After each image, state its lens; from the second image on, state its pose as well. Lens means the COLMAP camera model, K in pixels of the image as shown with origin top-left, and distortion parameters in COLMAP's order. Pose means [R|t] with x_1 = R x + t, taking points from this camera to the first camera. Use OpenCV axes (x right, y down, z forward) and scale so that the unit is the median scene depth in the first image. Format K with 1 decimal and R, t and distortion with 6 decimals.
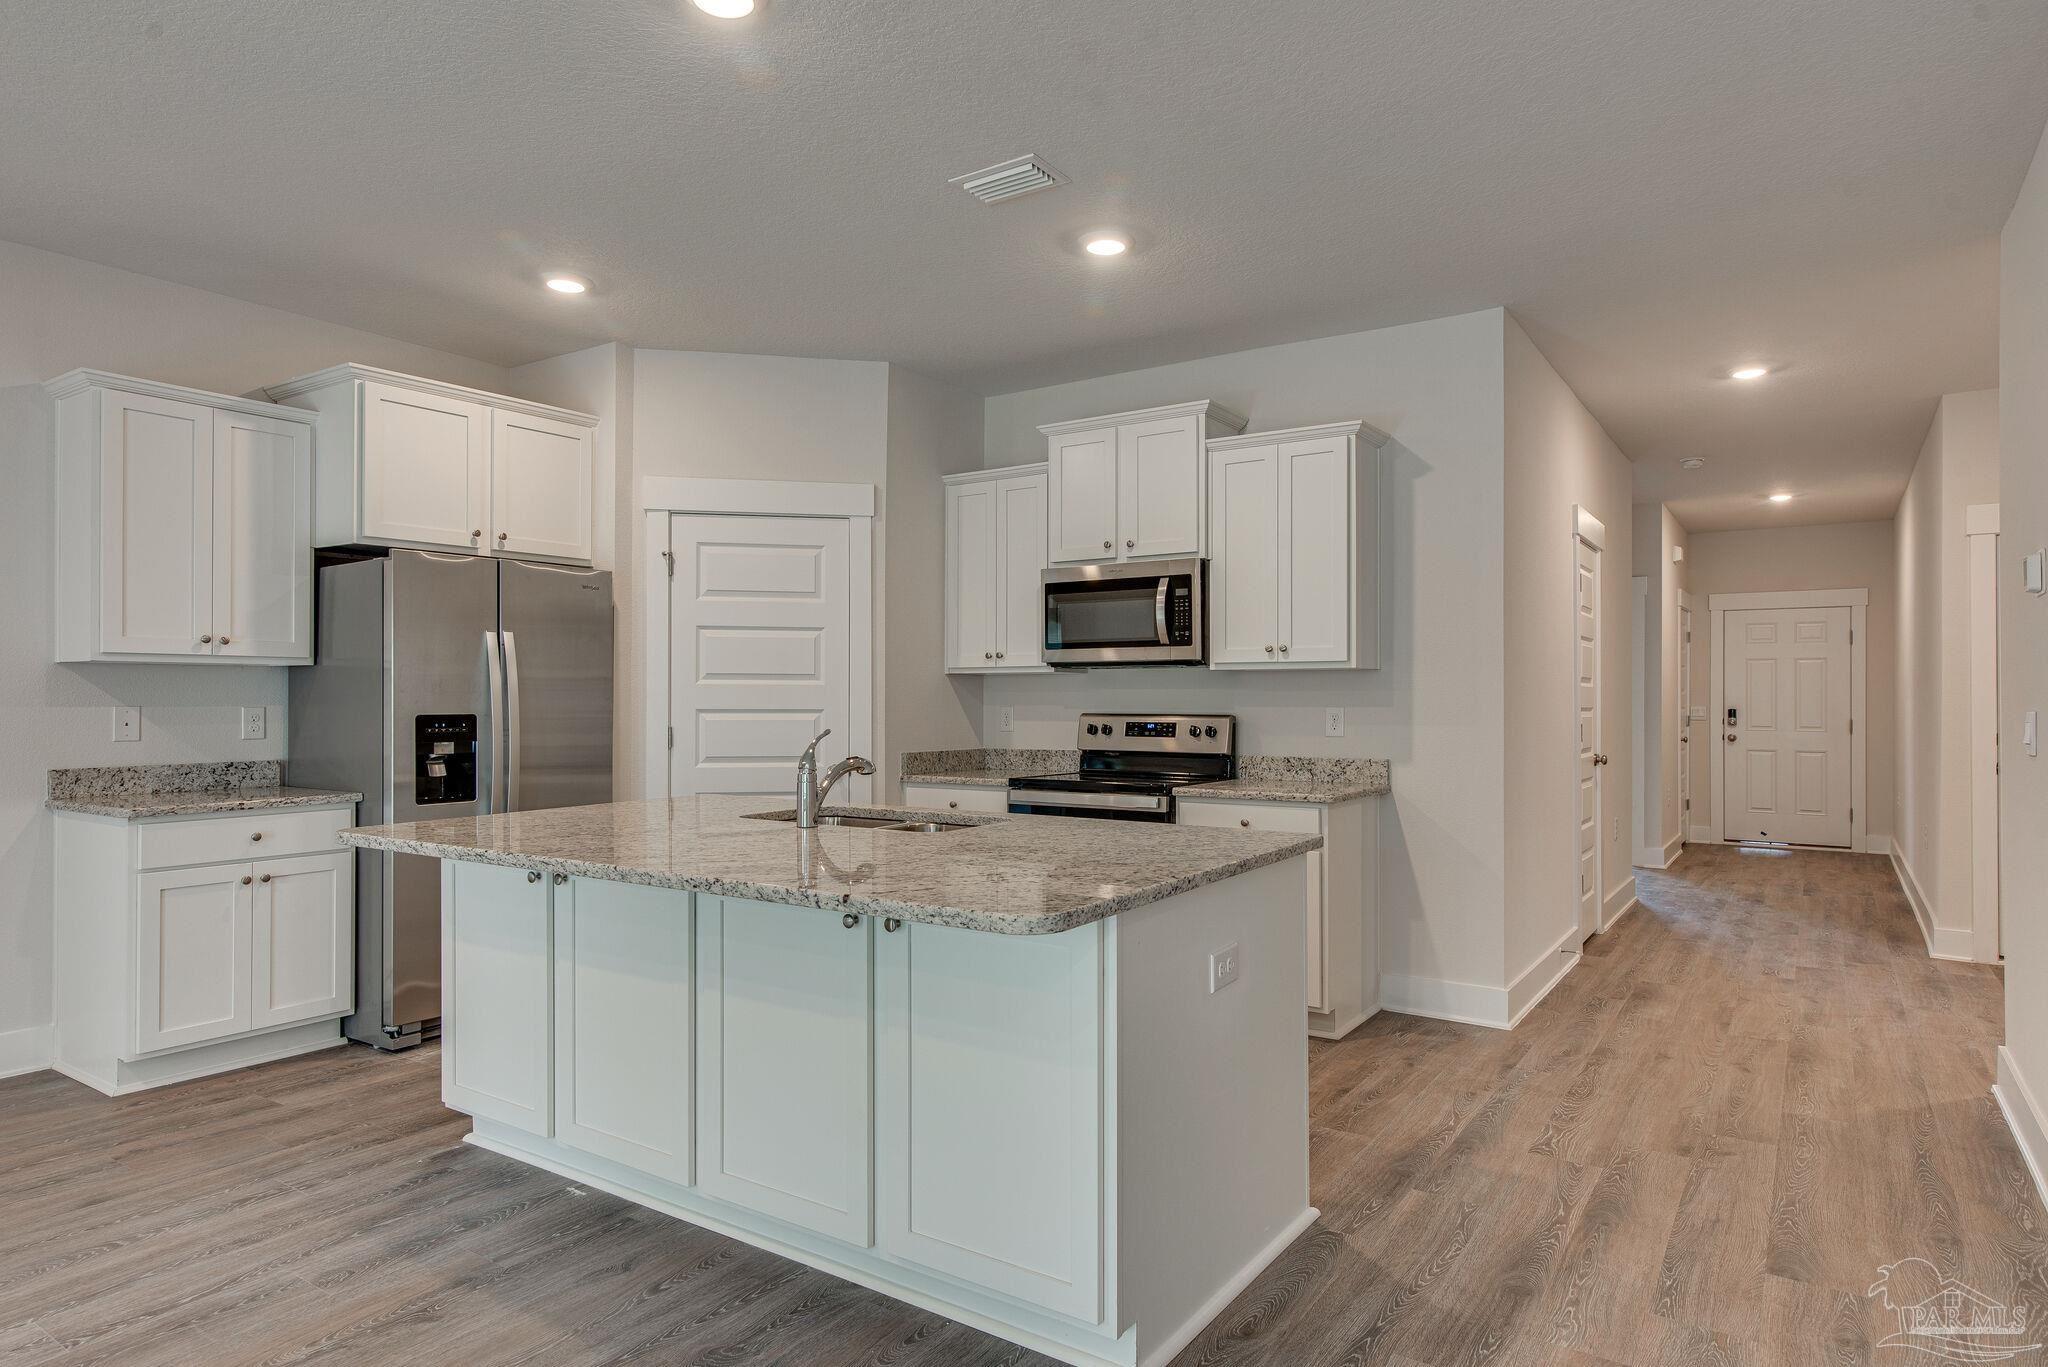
lens RADIAL K [[1178.2, 0, 1035.0], [0, 1178.2, 689.9], [0, 0, 1]] dist [0.000897, -0.002352]
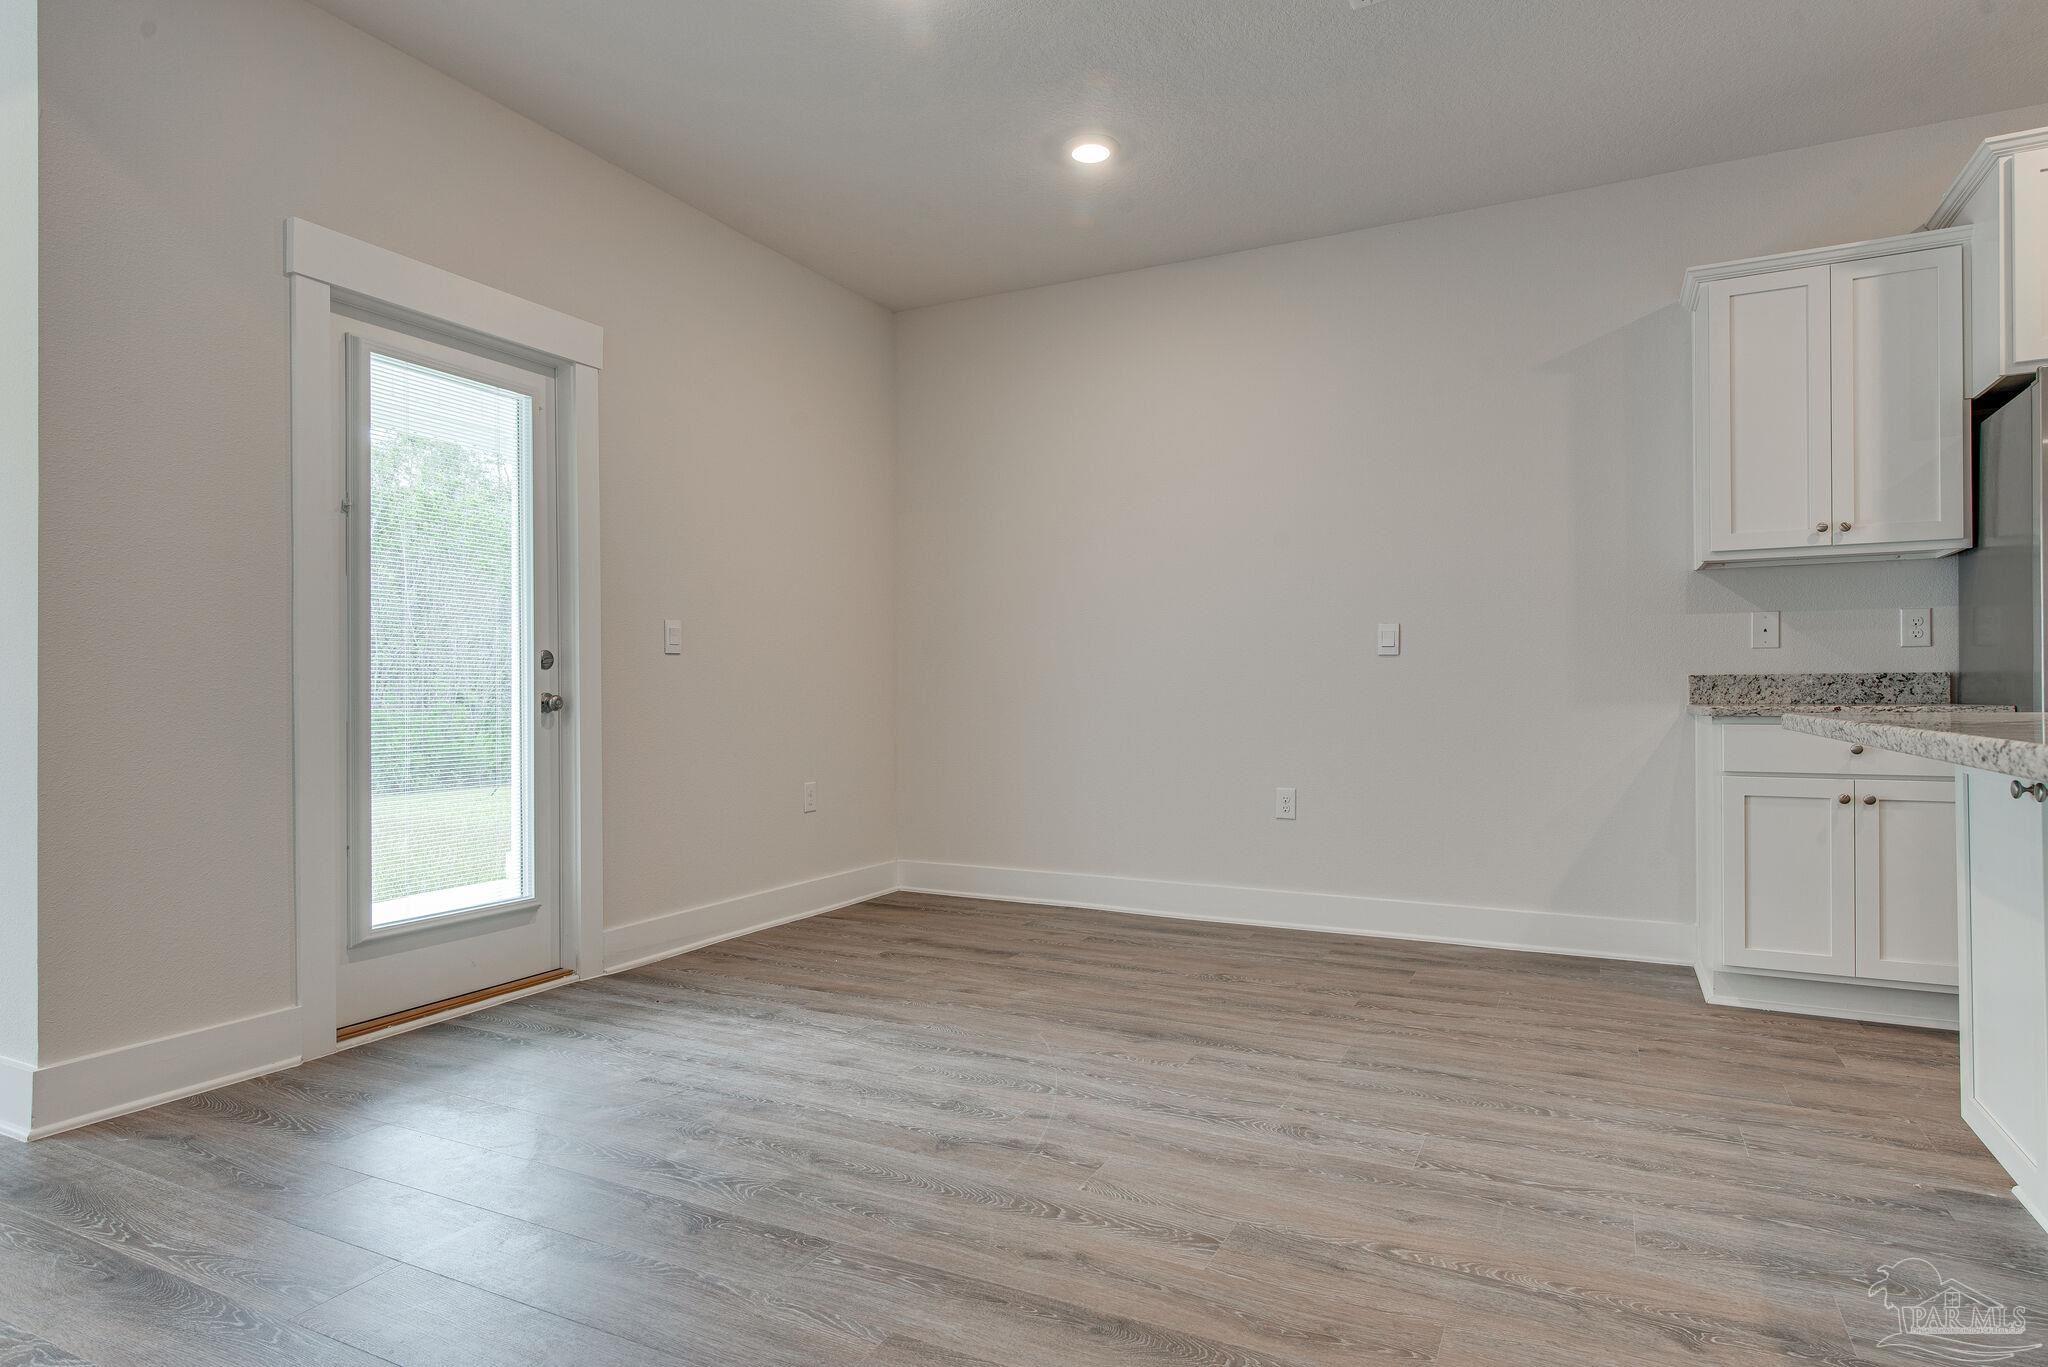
lens RADIAL K [[1141.2, 0, 1022.6], [0, 1141.2, 688.5], [0, 0, 1]] dist [0.003578, 0.000211]
pose [[0.118738, -0.003510, -0.992919, 0.073711], [0.009793, 0.999949, -0.002364, 0.068703], [0.992877, -0.009443, 0.118767, 0.274737]]
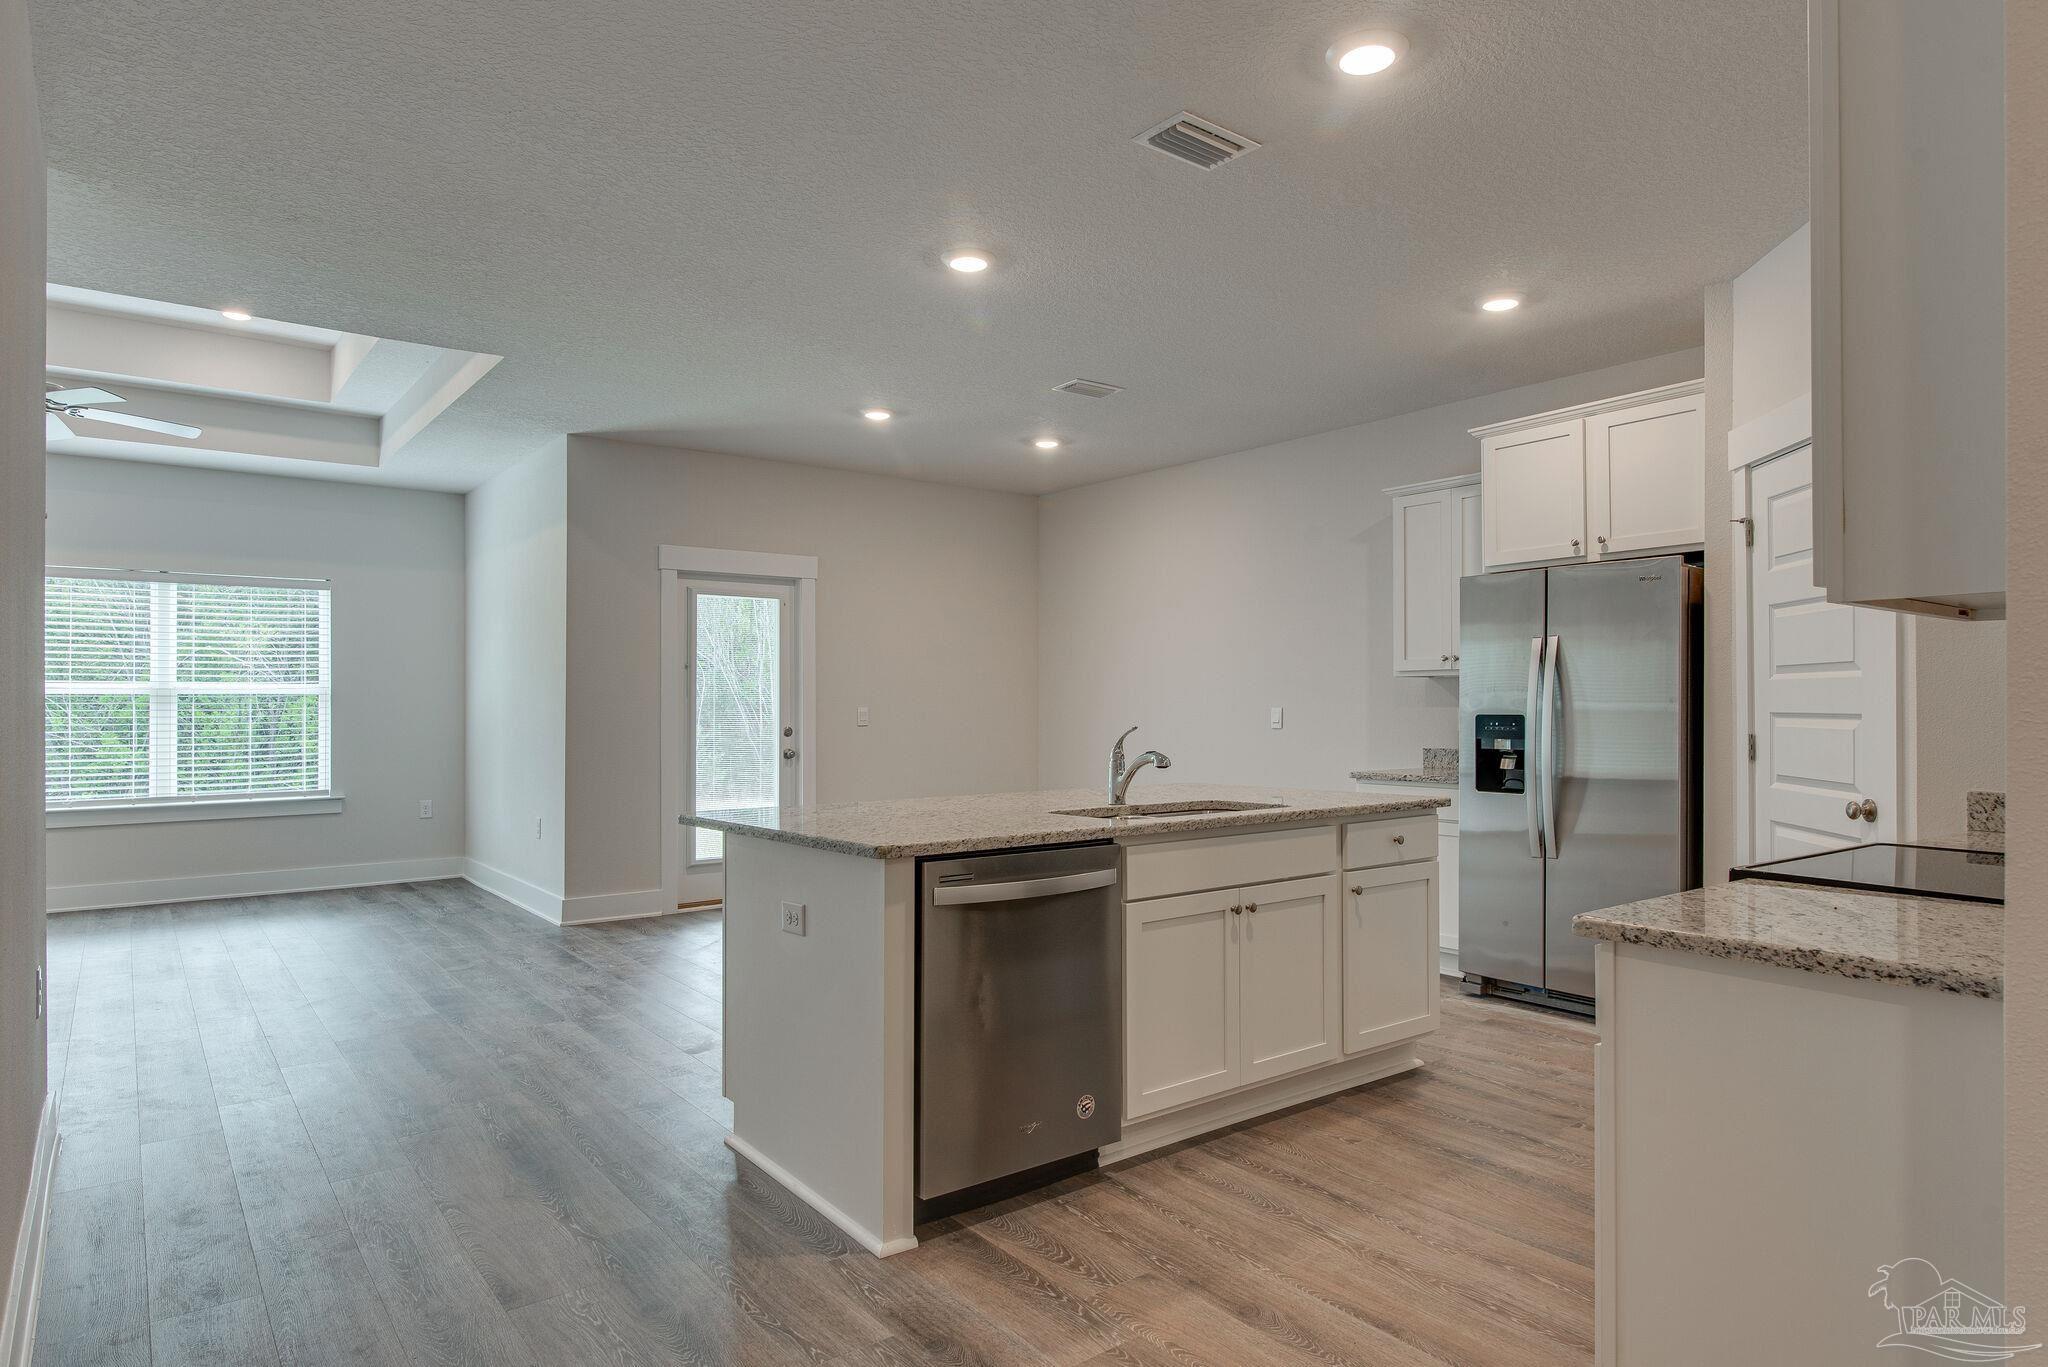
lens RADIAL K [[1178.2, 0, 1035.0], [0, 1178.2, 689.9], [0, 0, 1]] dist [0.000897, -0.002352]
pose [[-0.317498, -0.012255, -0.948180, 0.694189], [0.008779, 0.999836, -0.015862, 0.010884], [0.948218, -0.013360, -0.317338, 0.906267]]
